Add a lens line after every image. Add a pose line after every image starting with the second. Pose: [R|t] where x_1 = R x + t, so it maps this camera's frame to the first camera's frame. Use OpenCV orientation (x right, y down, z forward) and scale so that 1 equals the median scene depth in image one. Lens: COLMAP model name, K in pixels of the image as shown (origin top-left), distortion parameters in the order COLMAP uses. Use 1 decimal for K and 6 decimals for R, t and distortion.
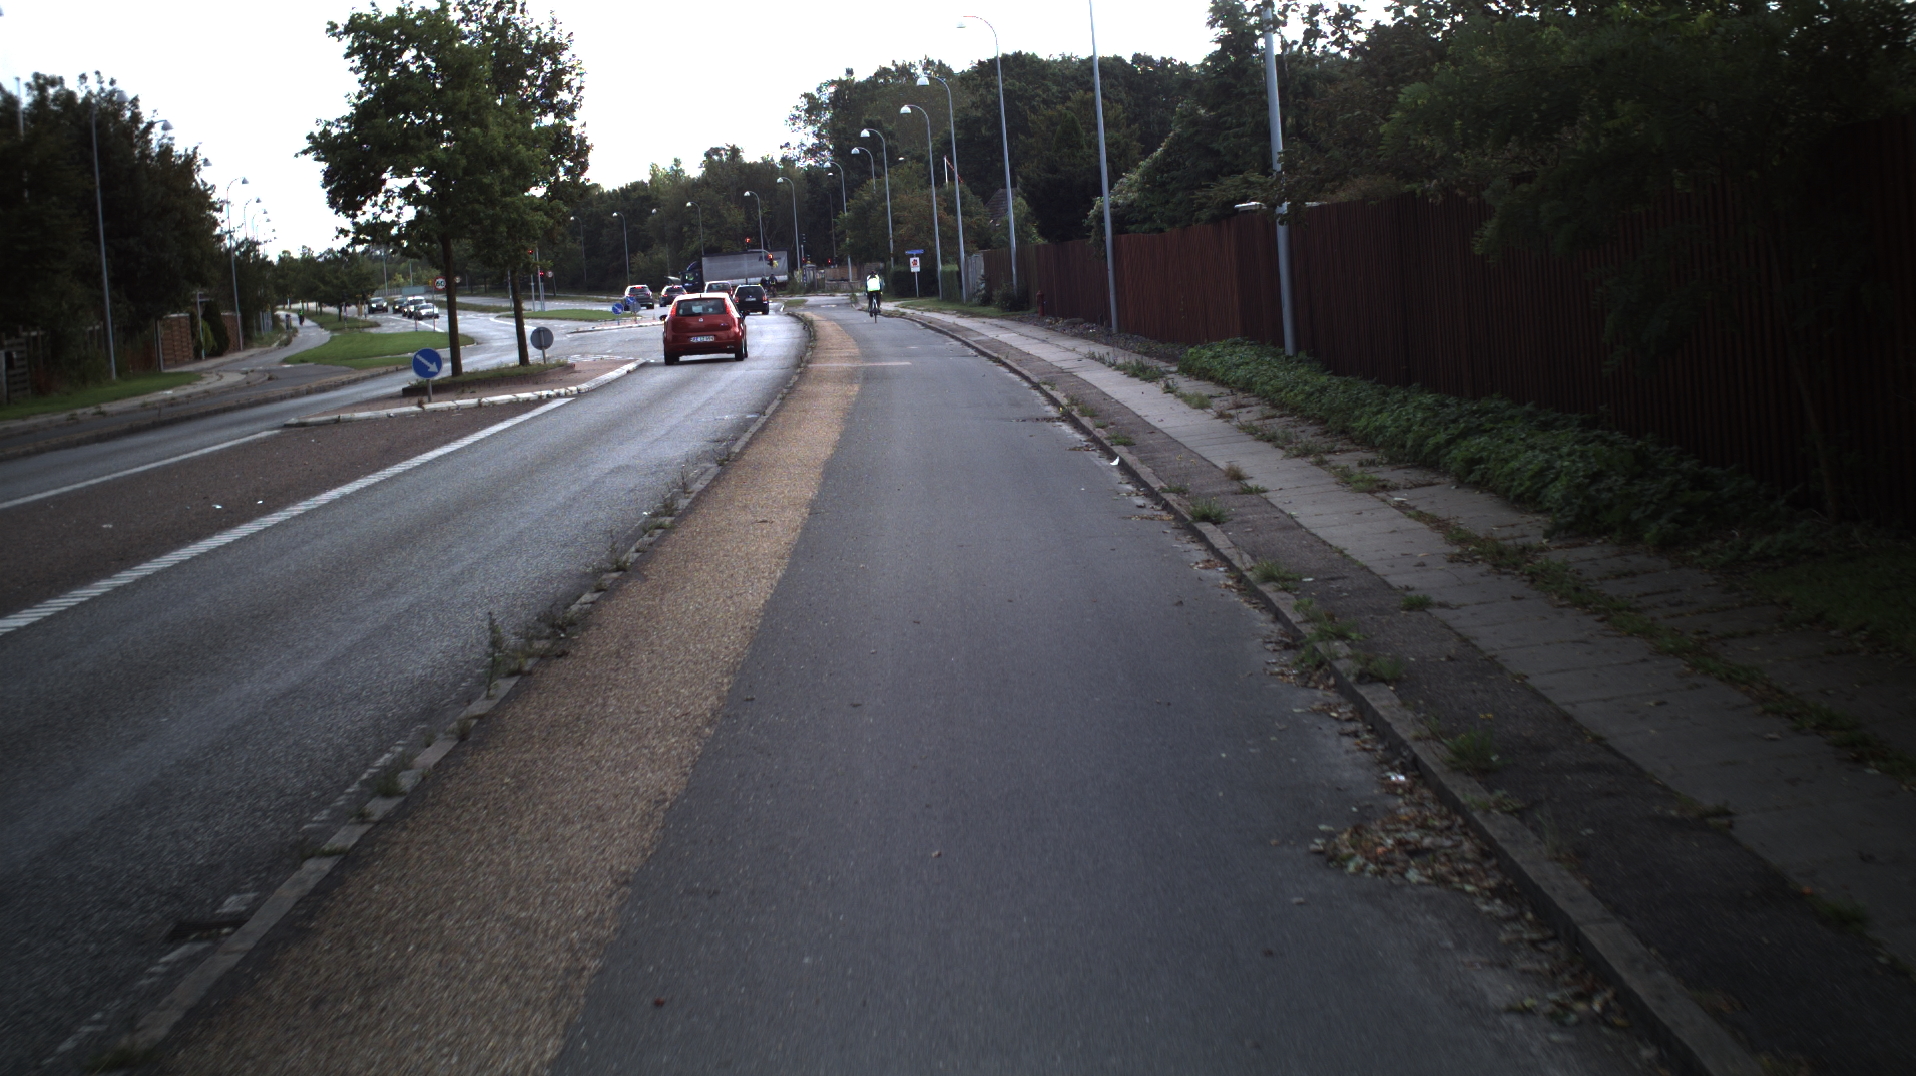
lens RADIAL K [[3335.4, 0, 958.0], [0, 3335.4, 538.0], [0, 0, 1]] dist [-0.270032, 0.286088]
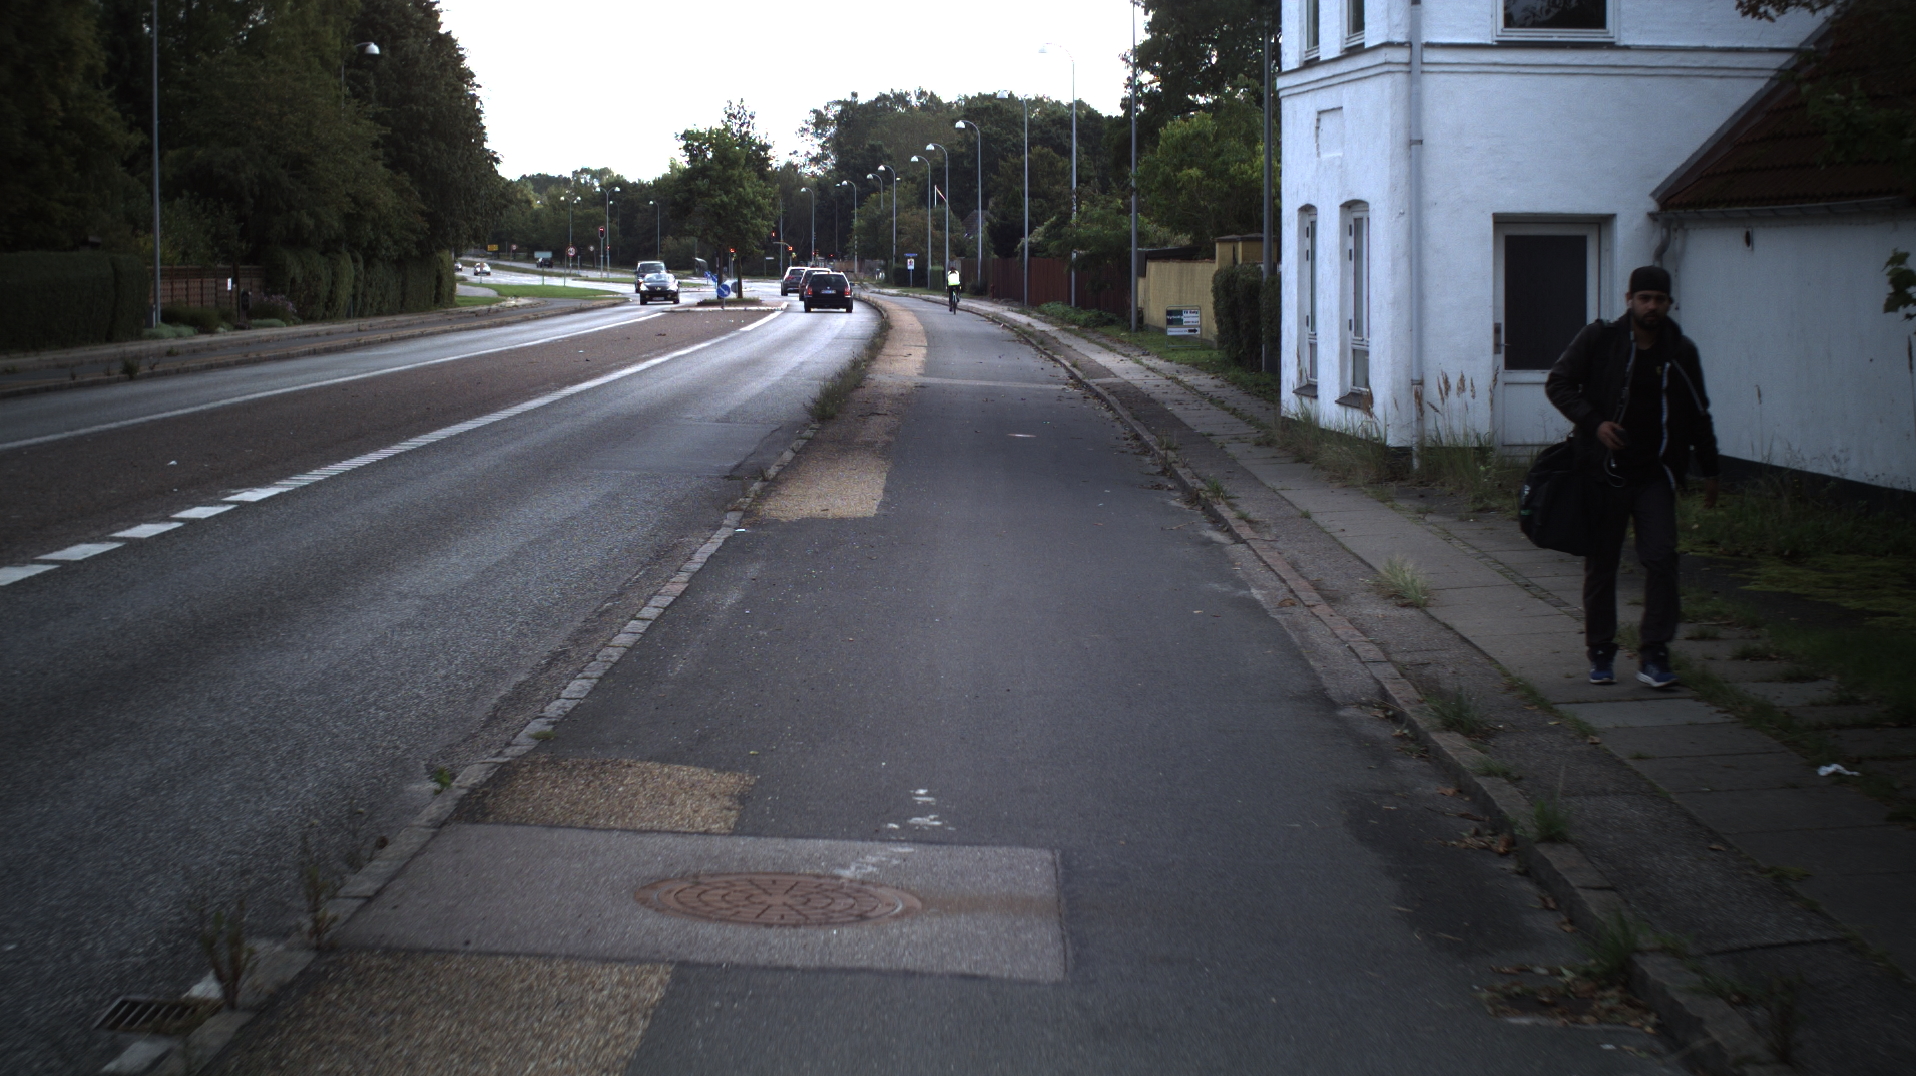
lens RADIAL K [[3335.4, 0, 958.0], [0, 3335.4, 538.0], [0, 0, 1]] dist [-0.270032, 0.286088]
pose [[0.997123, 0.074244, 0.015268, -0.009179], [-0.074230, 0.997240, -0.001458, 0.054471], [-0.015335, 0.000321, 0.999882, -0.653195]]
